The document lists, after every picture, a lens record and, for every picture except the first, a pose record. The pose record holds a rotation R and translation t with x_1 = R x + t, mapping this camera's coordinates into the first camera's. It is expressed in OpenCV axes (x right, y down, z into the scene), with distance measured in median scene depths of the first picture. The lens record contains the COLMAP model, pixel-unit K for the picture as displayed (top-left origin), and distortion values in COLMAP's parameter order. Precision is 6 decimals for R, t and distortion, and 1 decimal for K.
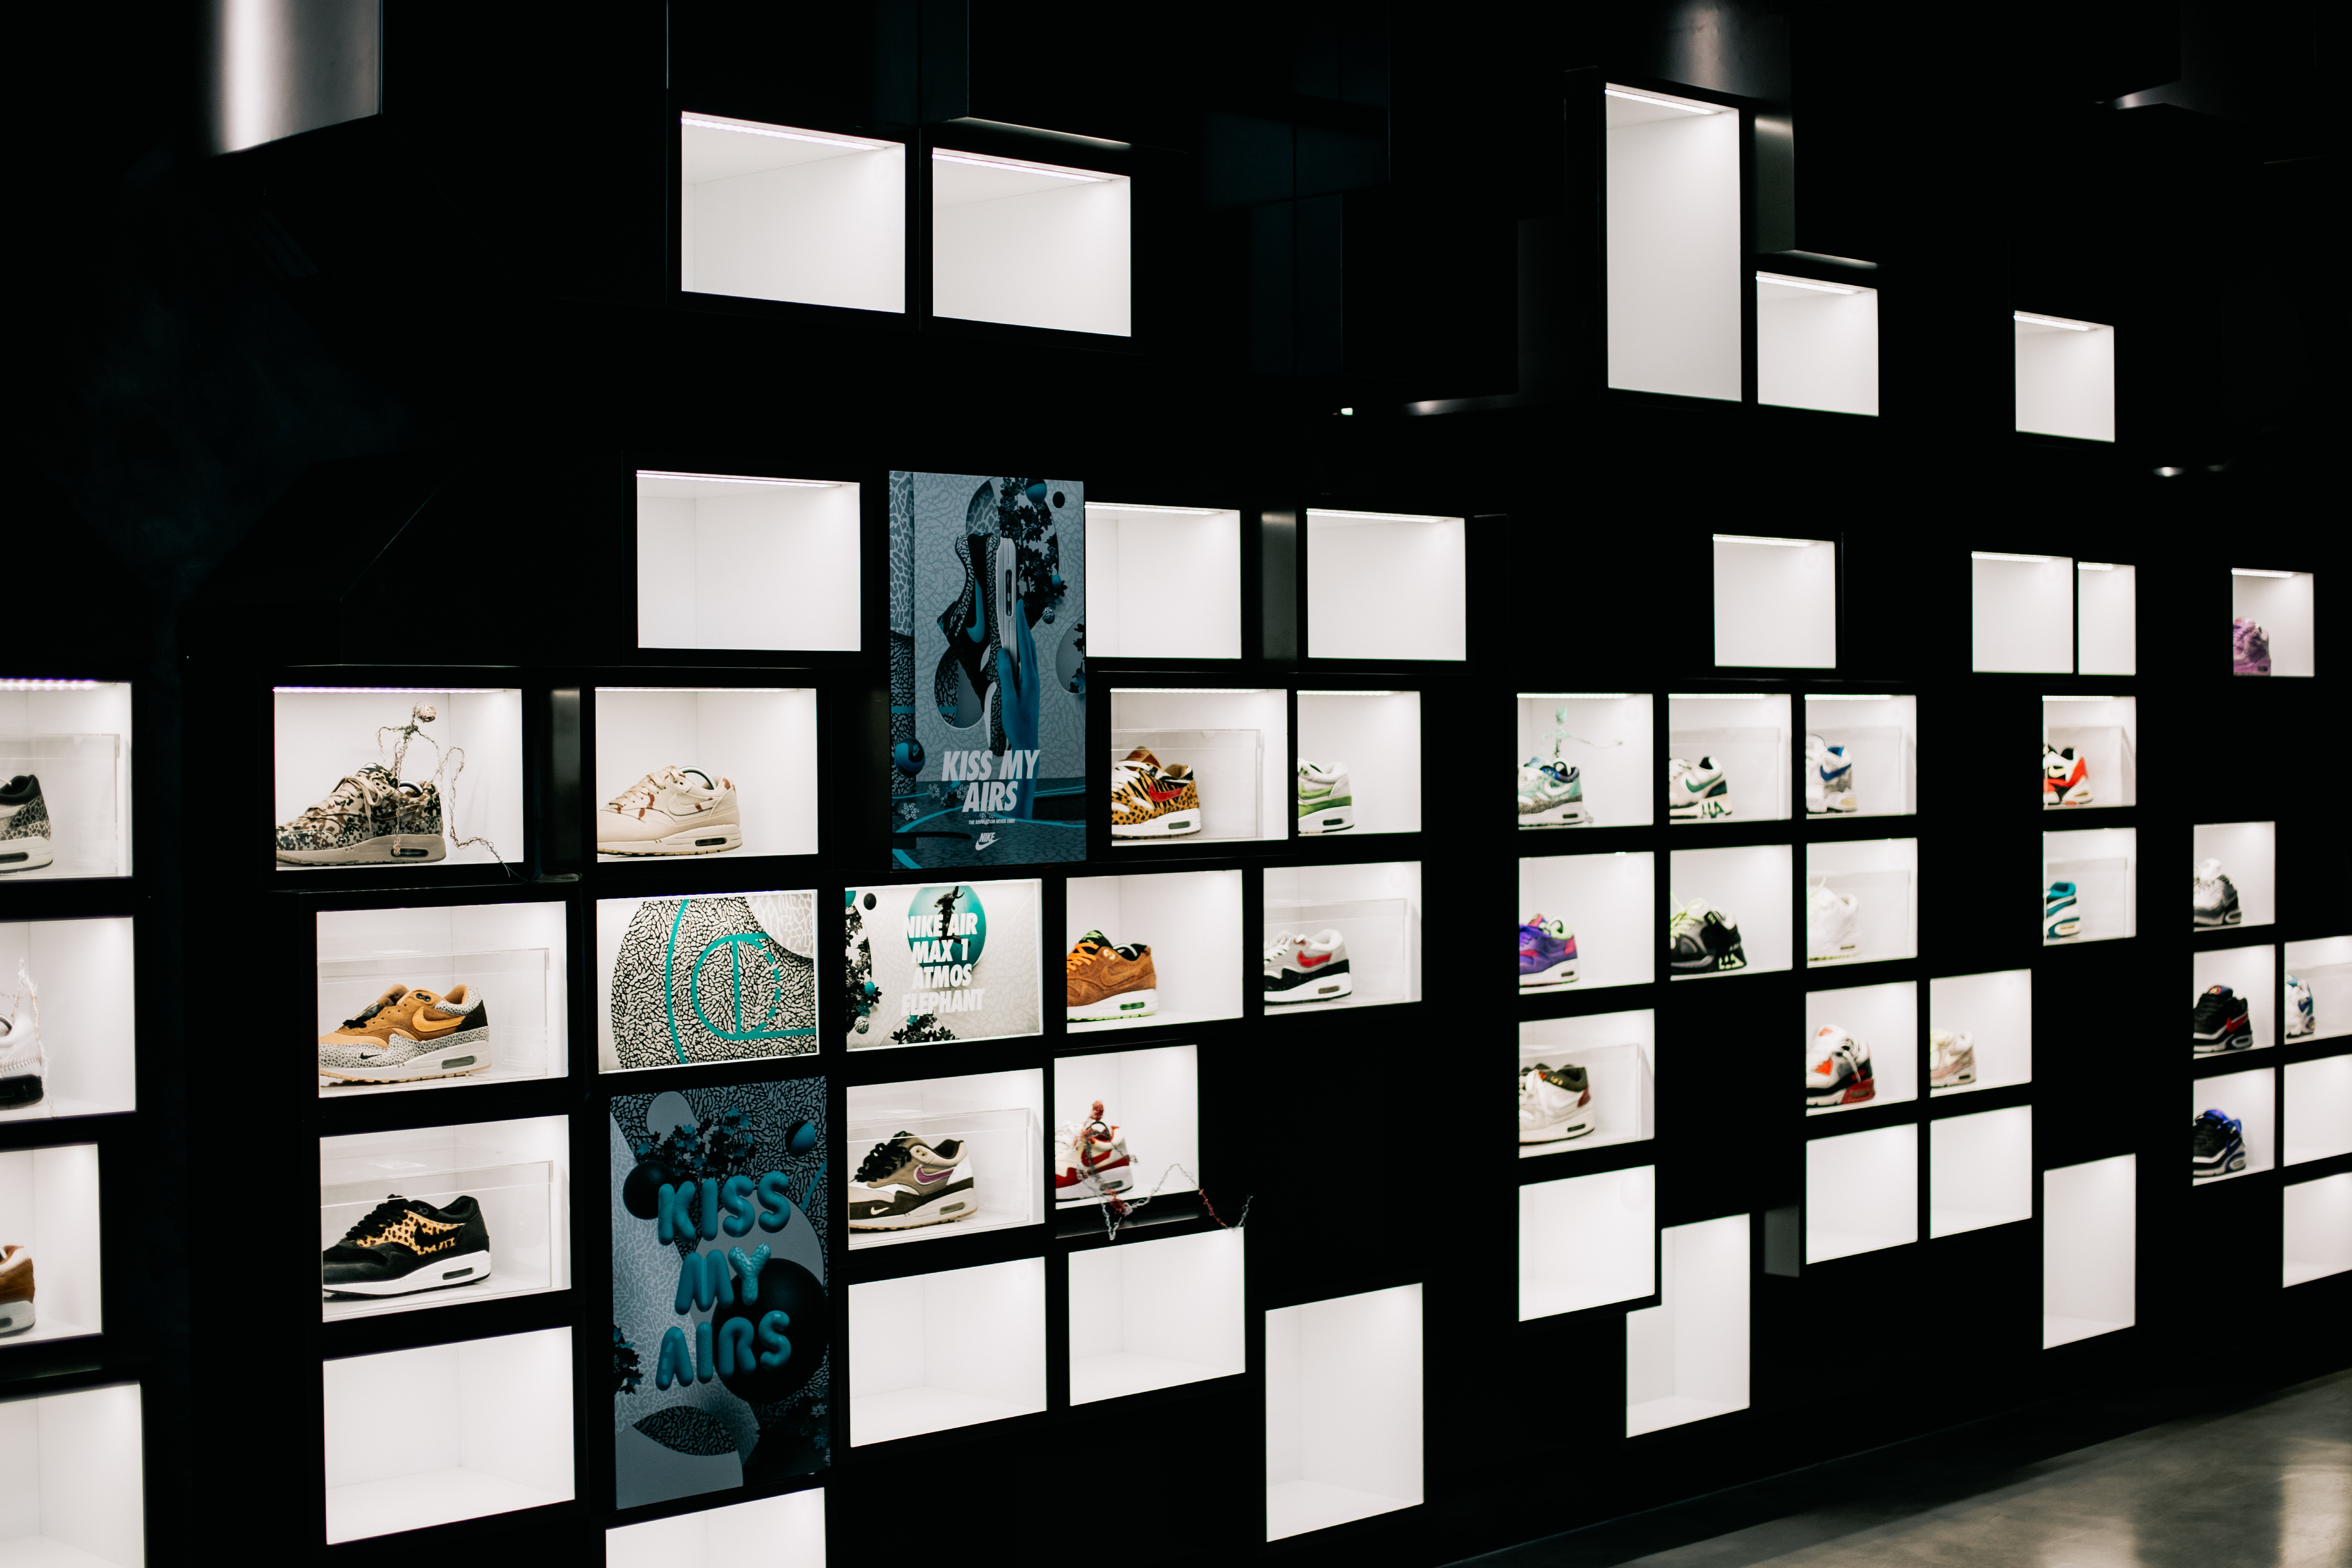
lens RADIAL K [[3390.6, 0, 1182.9], [0, 3390.6, 784.8], [0, 0, 1]] dist [-0.173958, 0.000000]
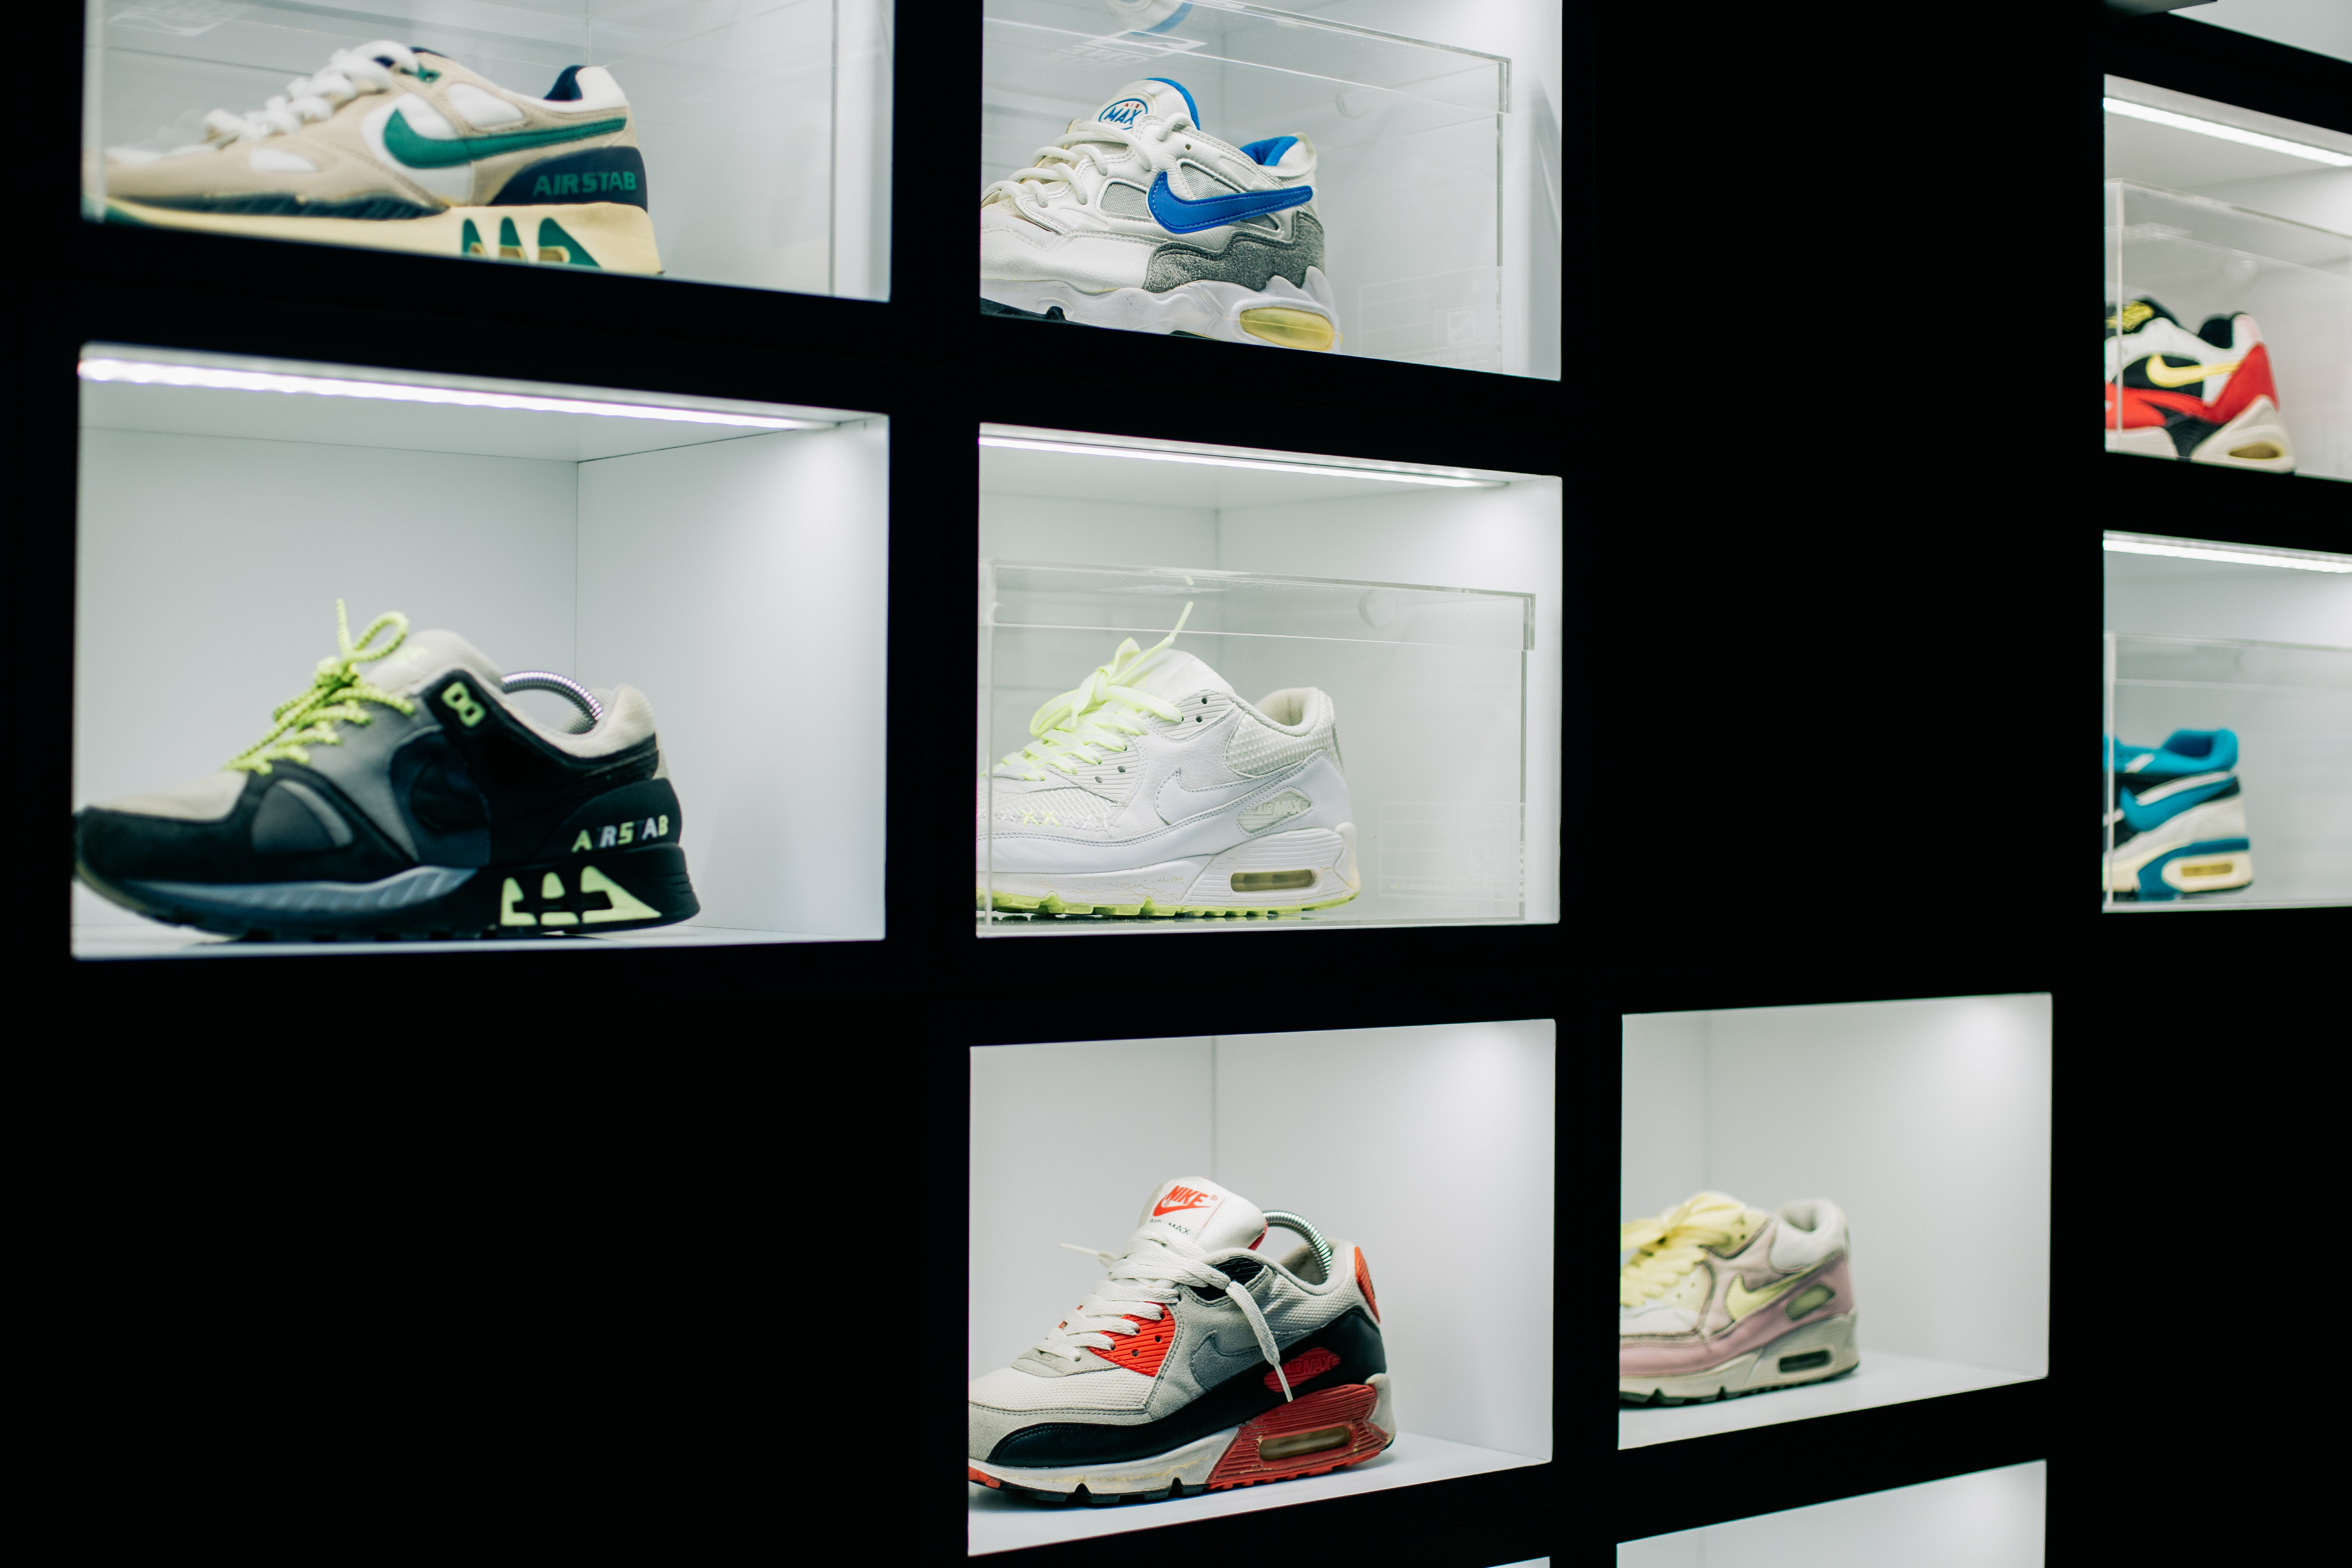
lens RADIAL K [[3390.6, 0, 1160.7], [0, 3390.6, 794.8], [0, 0, 1]] dist [-0.173958, 0.000000]
pose [[0.994859, 0.016494, -0.099917, 0.214698], [-0.018191, 0.999705, -0.016091, 0.046085], [0.099622, 0.017826, 0.994866, 0.737748]]
